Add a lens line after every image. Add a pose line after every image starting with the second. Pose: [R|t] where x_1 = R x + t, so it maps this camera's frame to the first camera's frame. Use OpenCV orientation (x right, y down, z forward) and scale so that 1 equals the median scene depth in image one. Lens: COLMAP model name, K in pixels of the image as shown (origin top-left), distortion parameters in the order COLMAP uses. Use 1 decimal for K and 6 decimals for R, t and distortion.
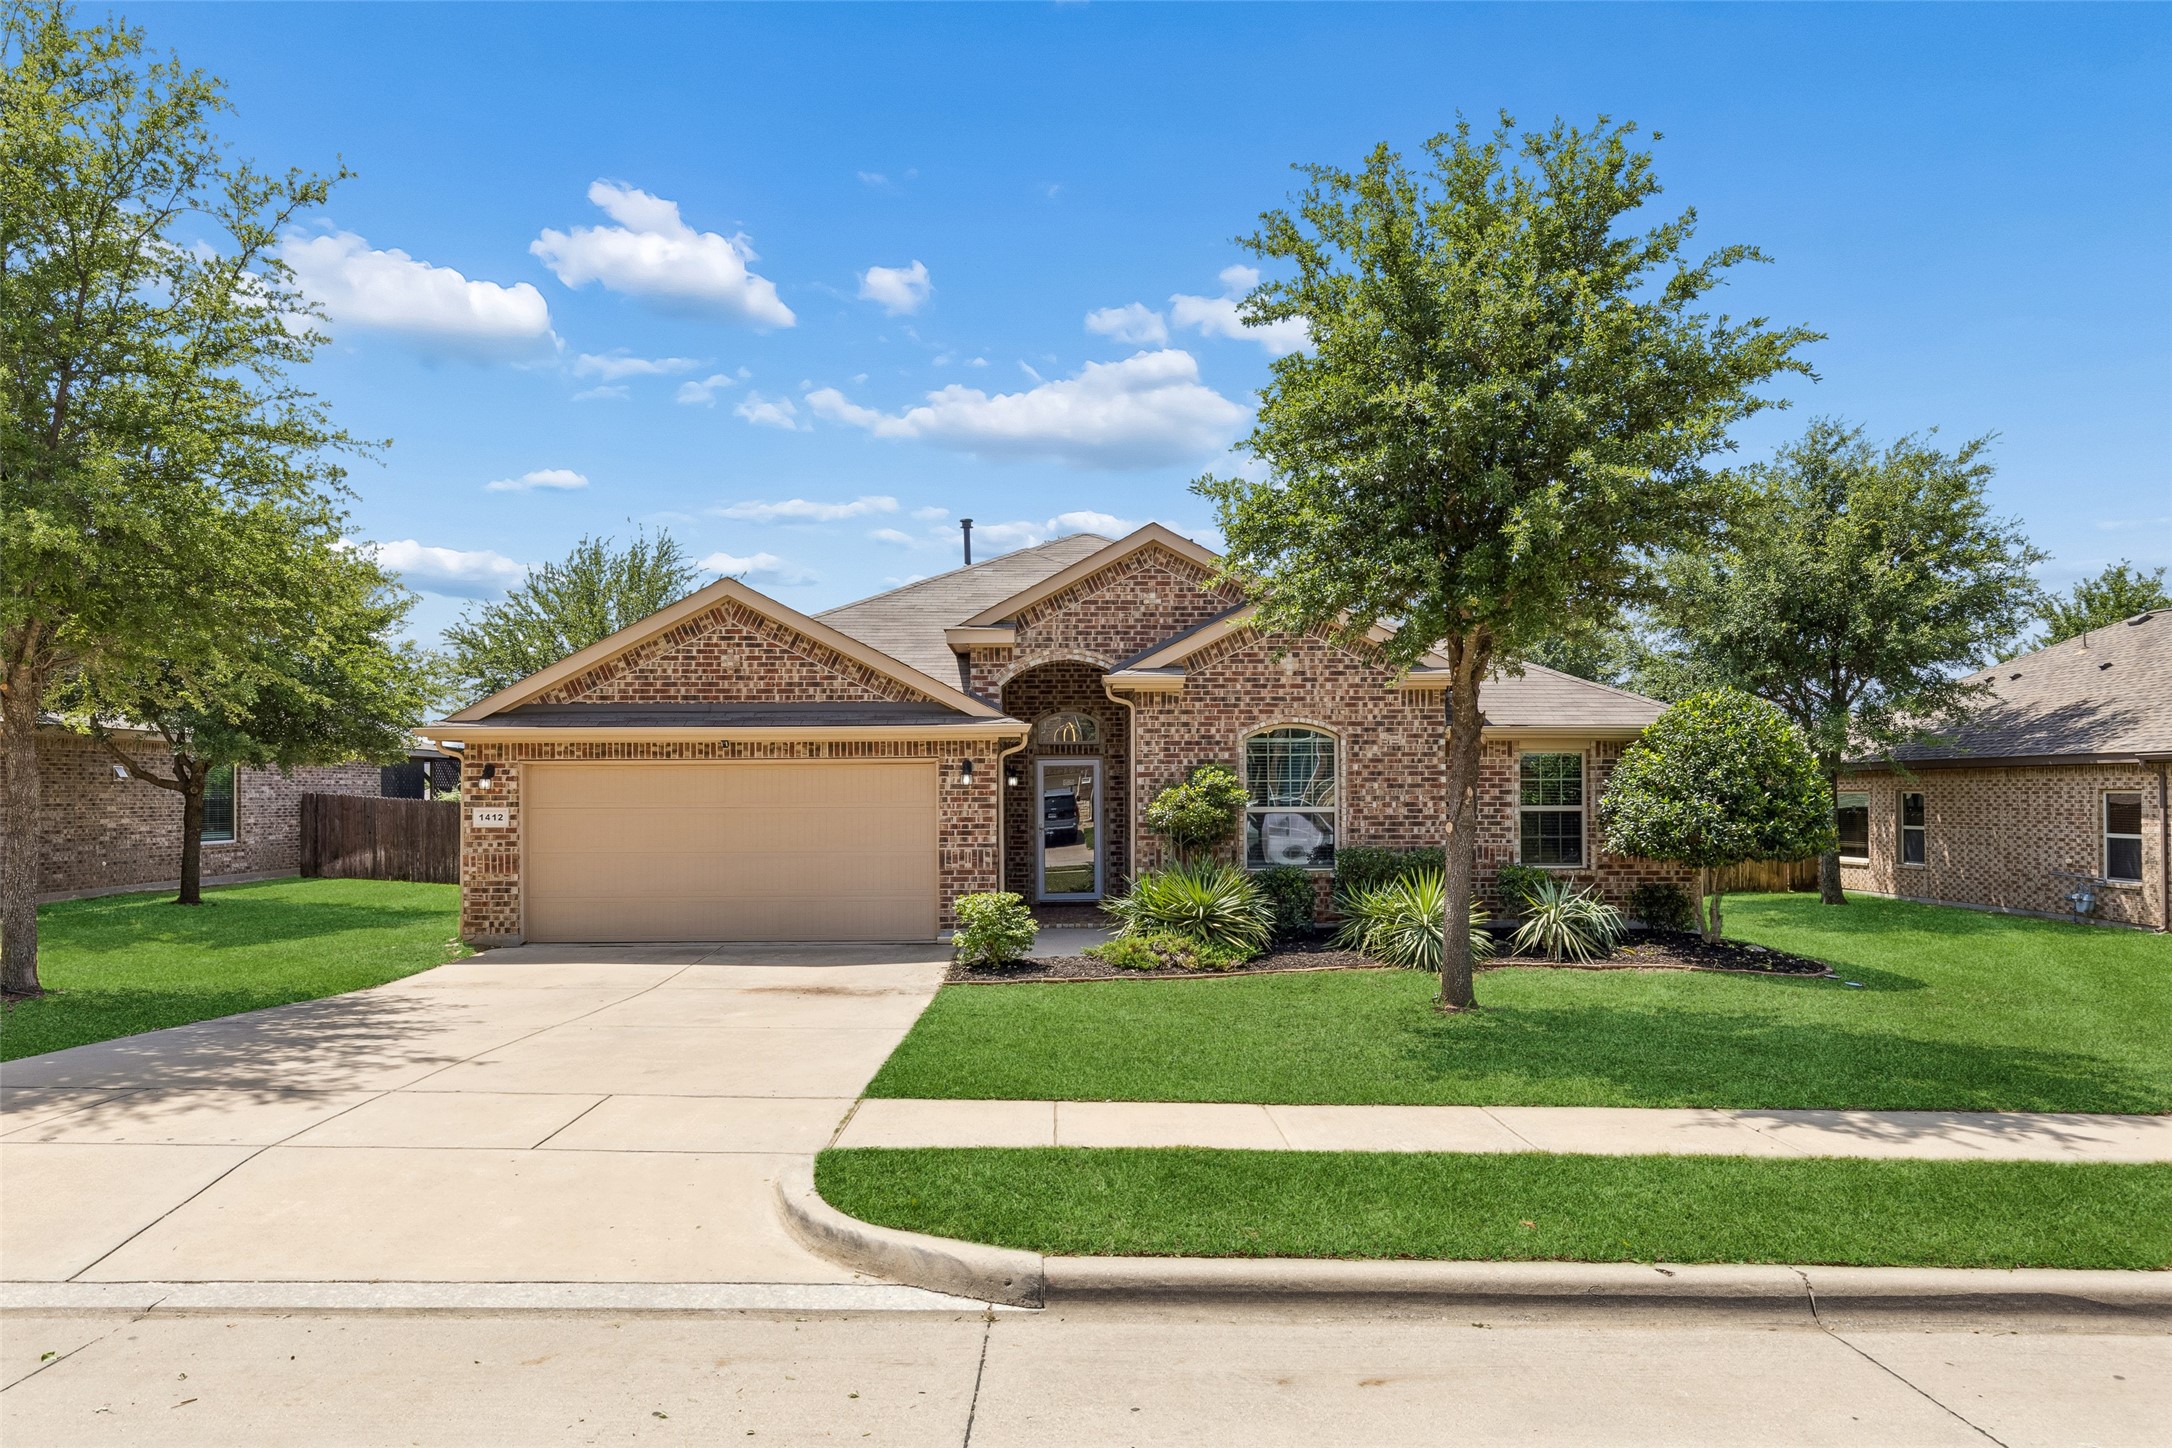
lens RADIAL K [[1384.3, 0, 1080.4], [0, 1384.3, 645.0], [0, 0, 1]] dist [-0.020025, -0.003214]
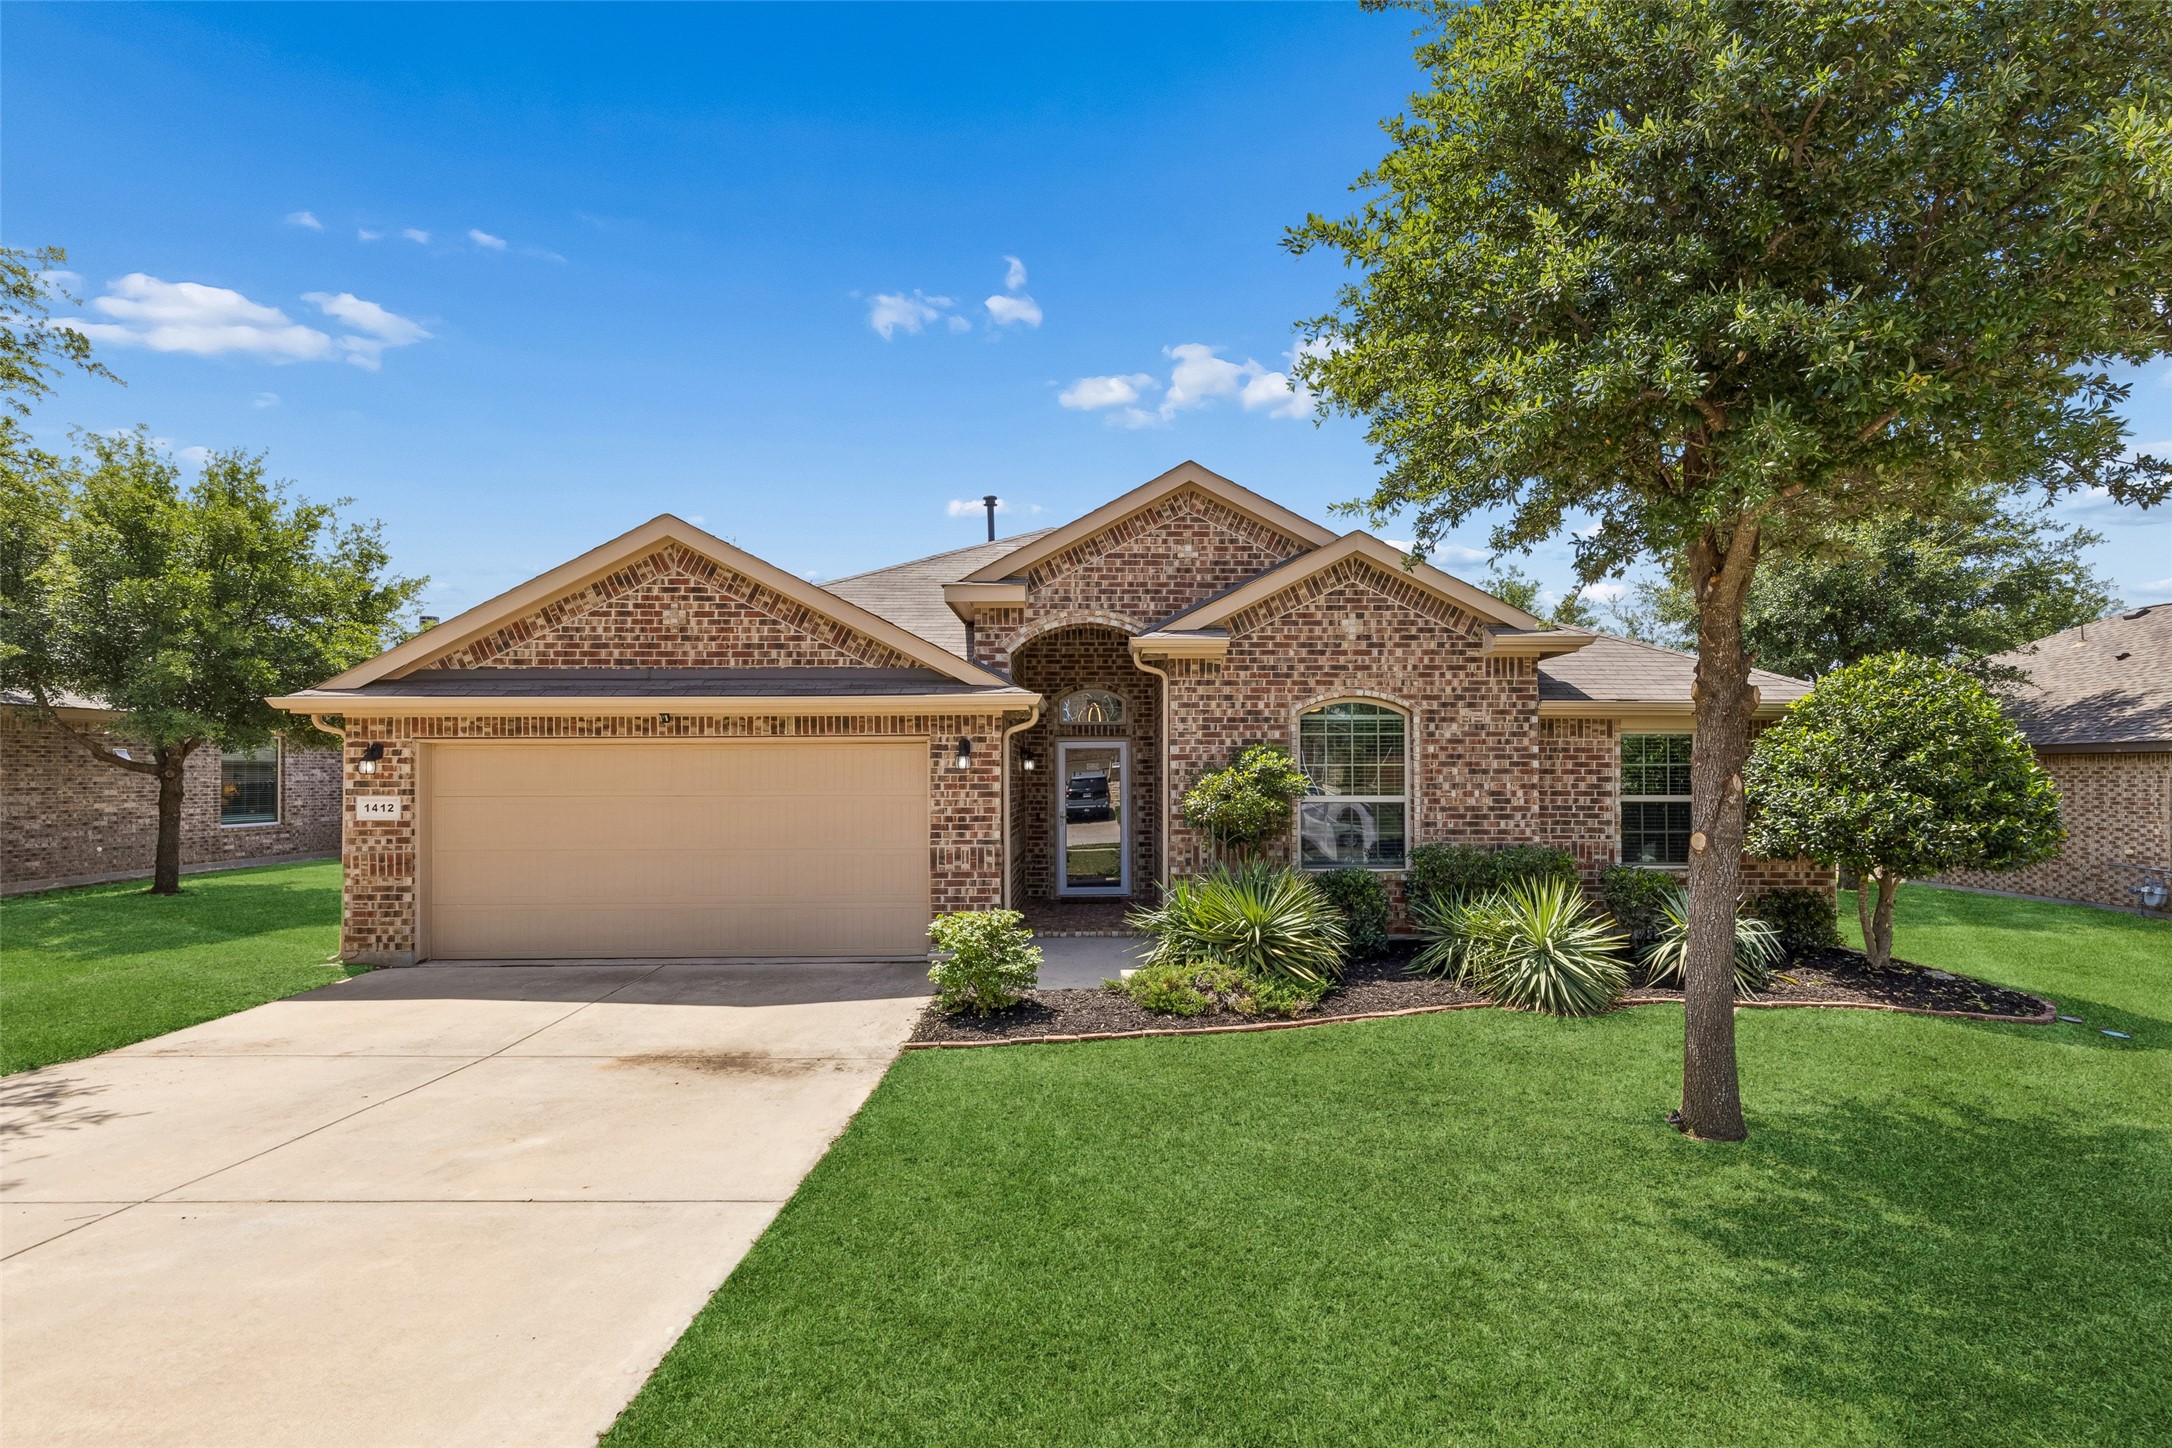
lens RADIAL K [[979.9, 0, 1094.4], [0, 979.9, 715.9], [0, 0, 1]] dist [0.011412, -0.002486]
pose [[0.999781, 0.001464, -0.020889, 0.007222], [-0.000480, 0.998895, 0.047004, 0.041266], [0.020934, -0.046984, 0.998676, 0.411381]]
